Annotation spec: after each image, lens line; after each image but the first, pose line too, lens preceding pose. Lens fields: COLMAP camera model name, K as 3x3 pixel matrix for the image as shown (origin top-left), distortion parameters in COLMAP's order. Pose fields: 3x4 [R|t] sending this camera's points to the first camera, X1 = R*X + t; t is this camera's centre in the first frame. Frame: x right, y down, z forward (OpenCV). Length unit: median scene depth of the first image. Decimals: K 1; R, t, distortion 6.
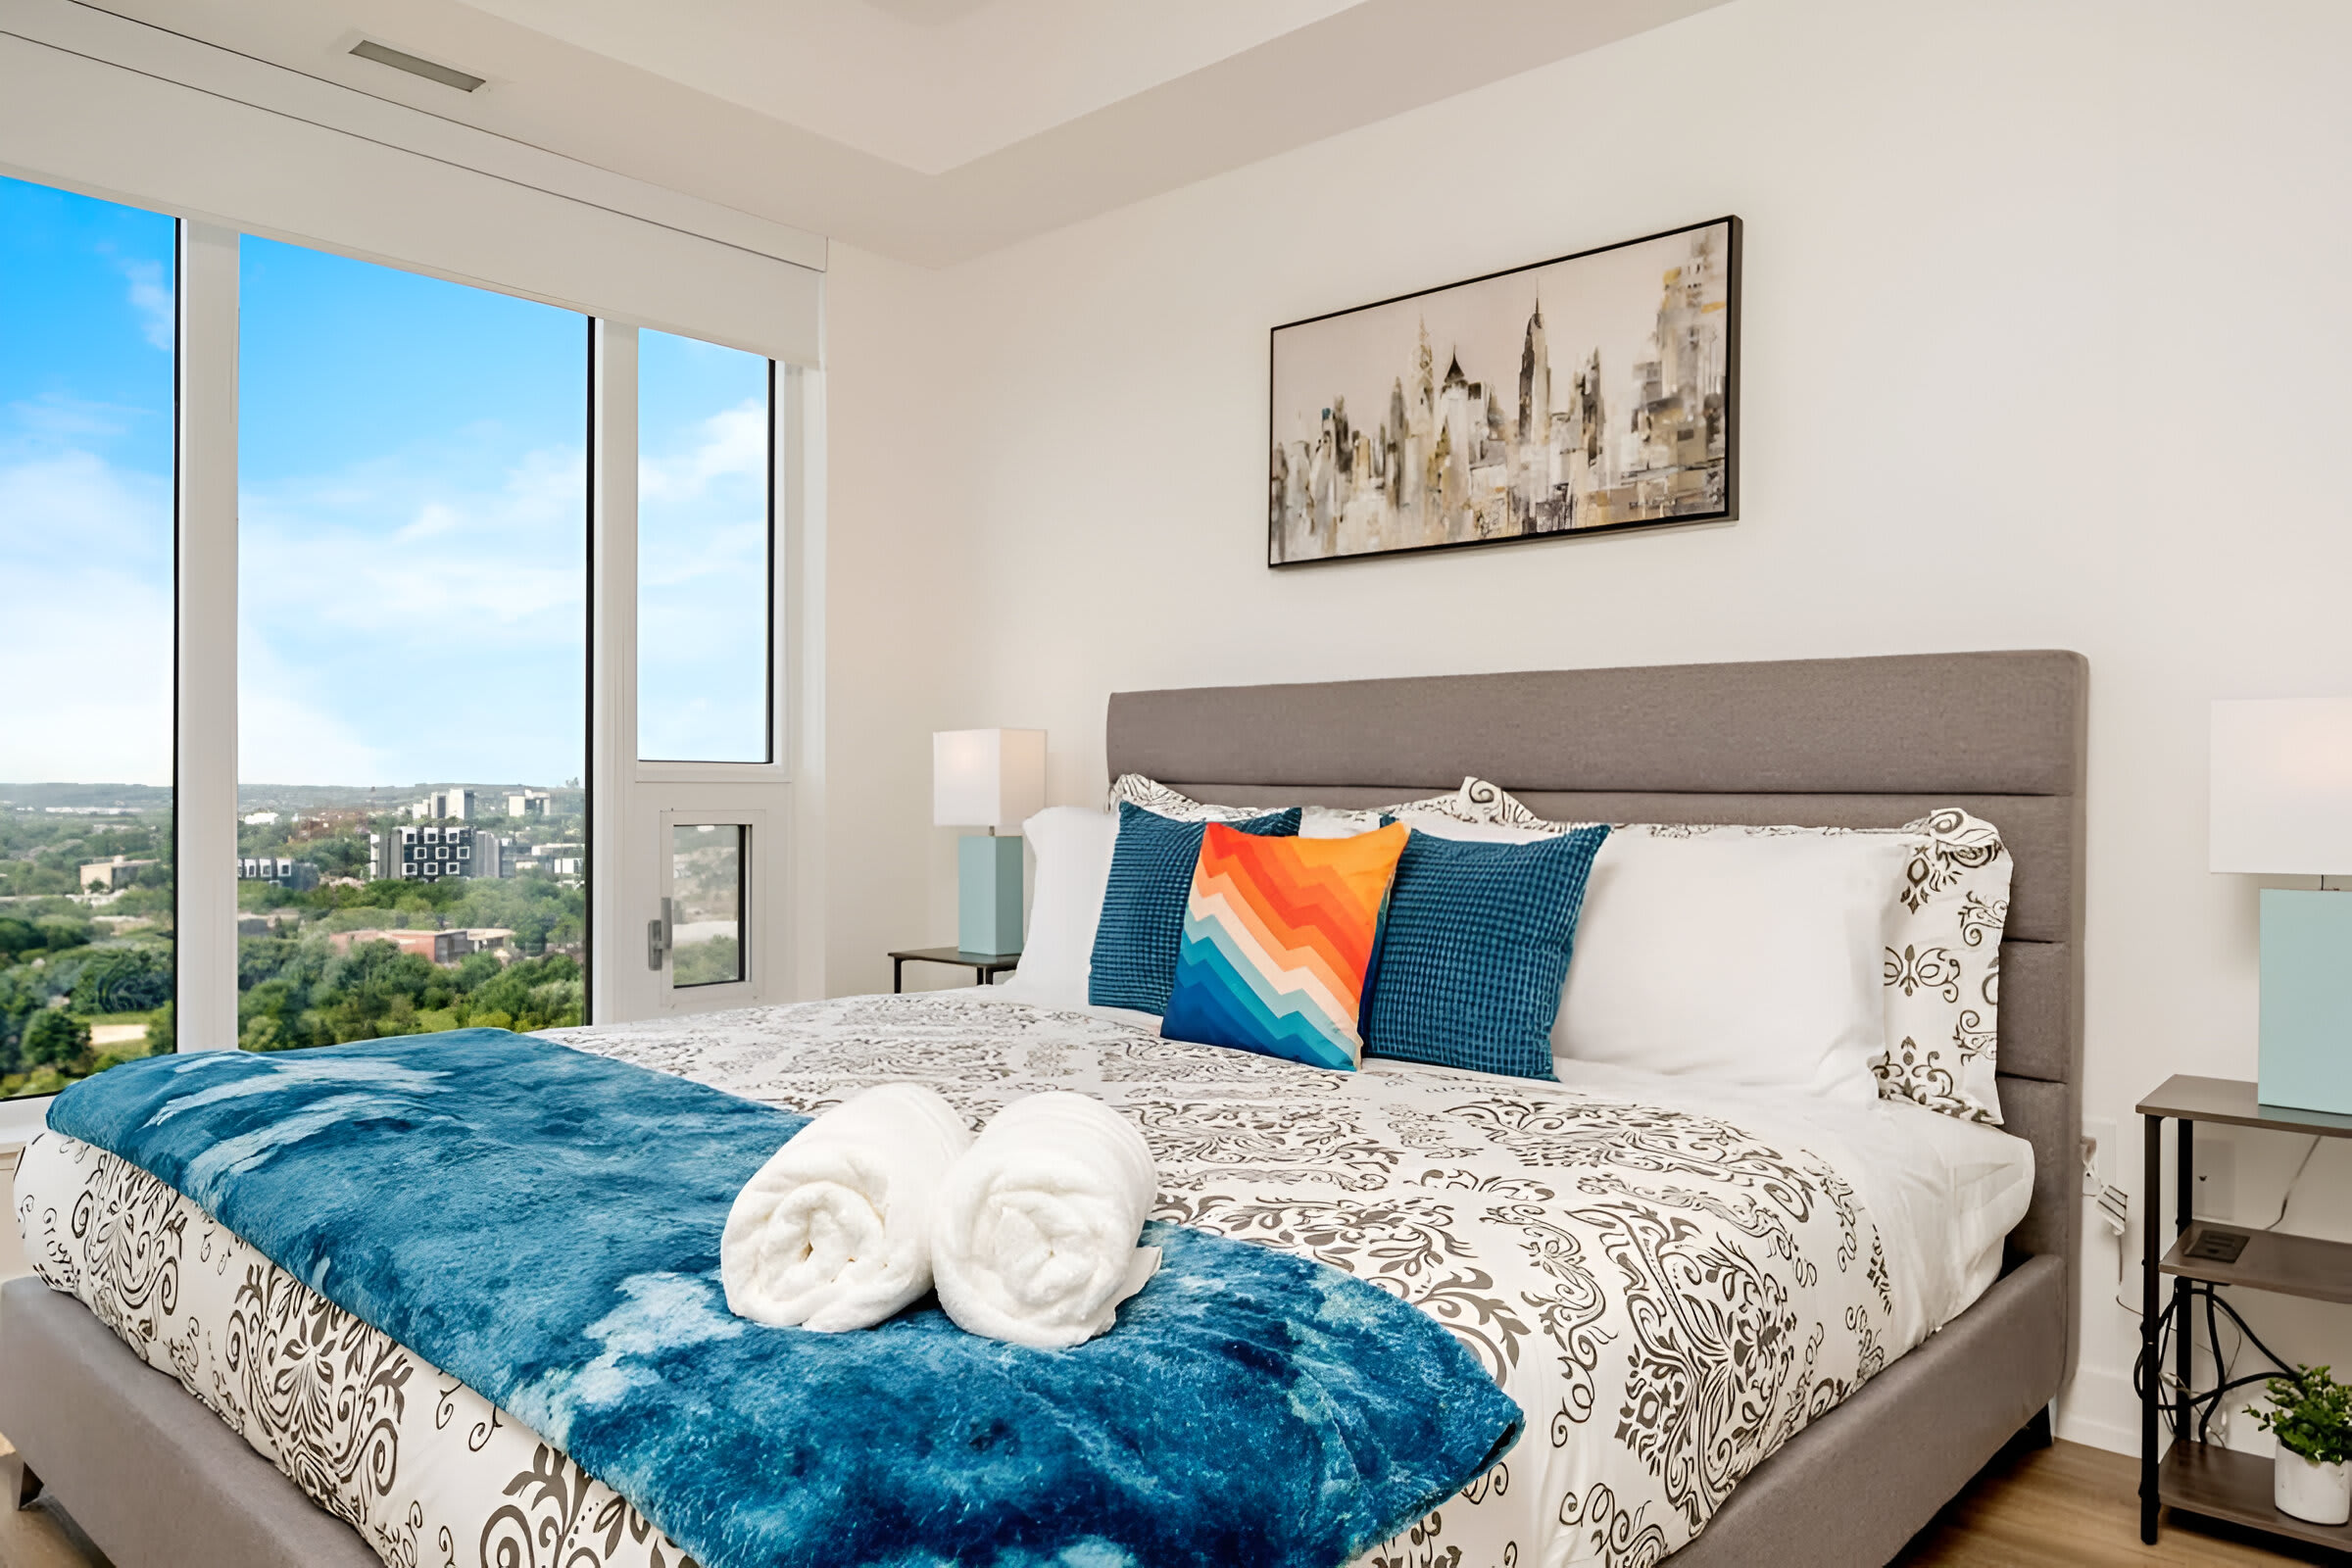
lens RADIAL K [[1597.0, 0, 1141.2], [0, 1597.0, 794.7], [0, 0, 1]] dist [-0.000435, -0.002666]
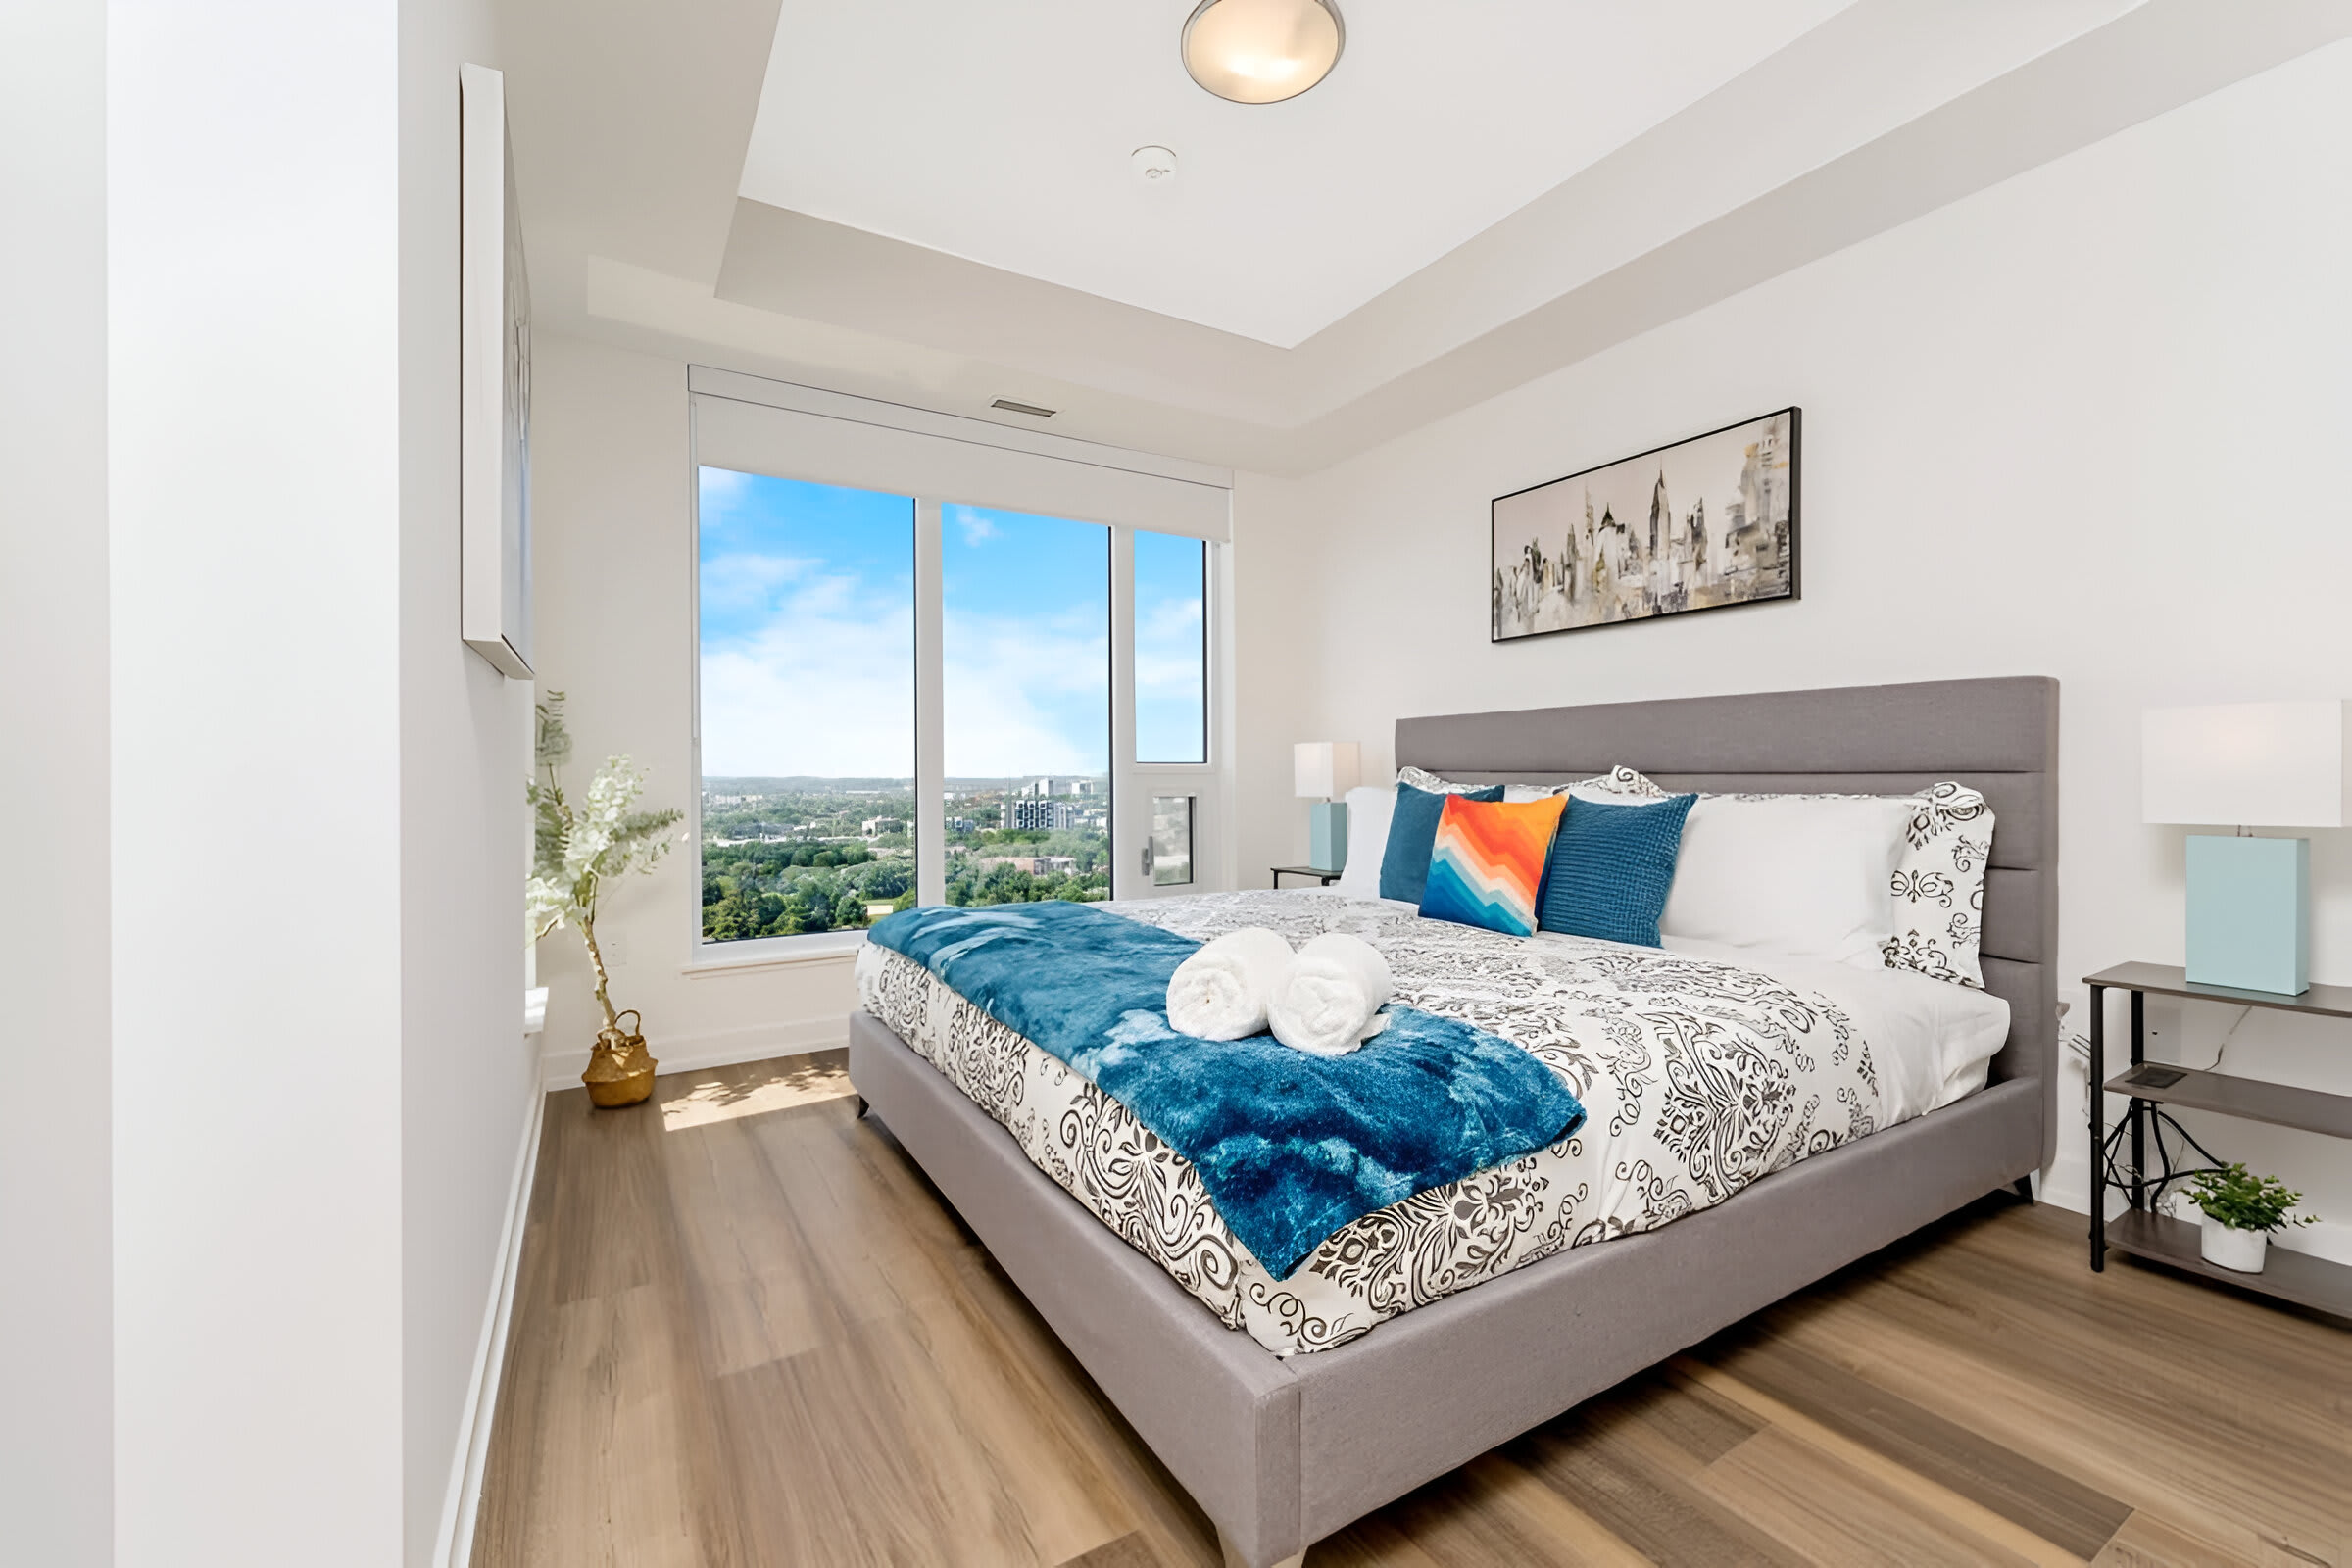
lens RADIAL K [[977.5, 0, 1176.0], [0, 977.5, 784.0], [0, 0, 1]] dist [-0.000080, -0.000058]
pose [[0.963555, -0.008470, -0.267377, 0.047177], [0.009620, 0.999949, 0.002993, 0.000709], [0.267338, -0.005456, 0.963587, -0.114821]]
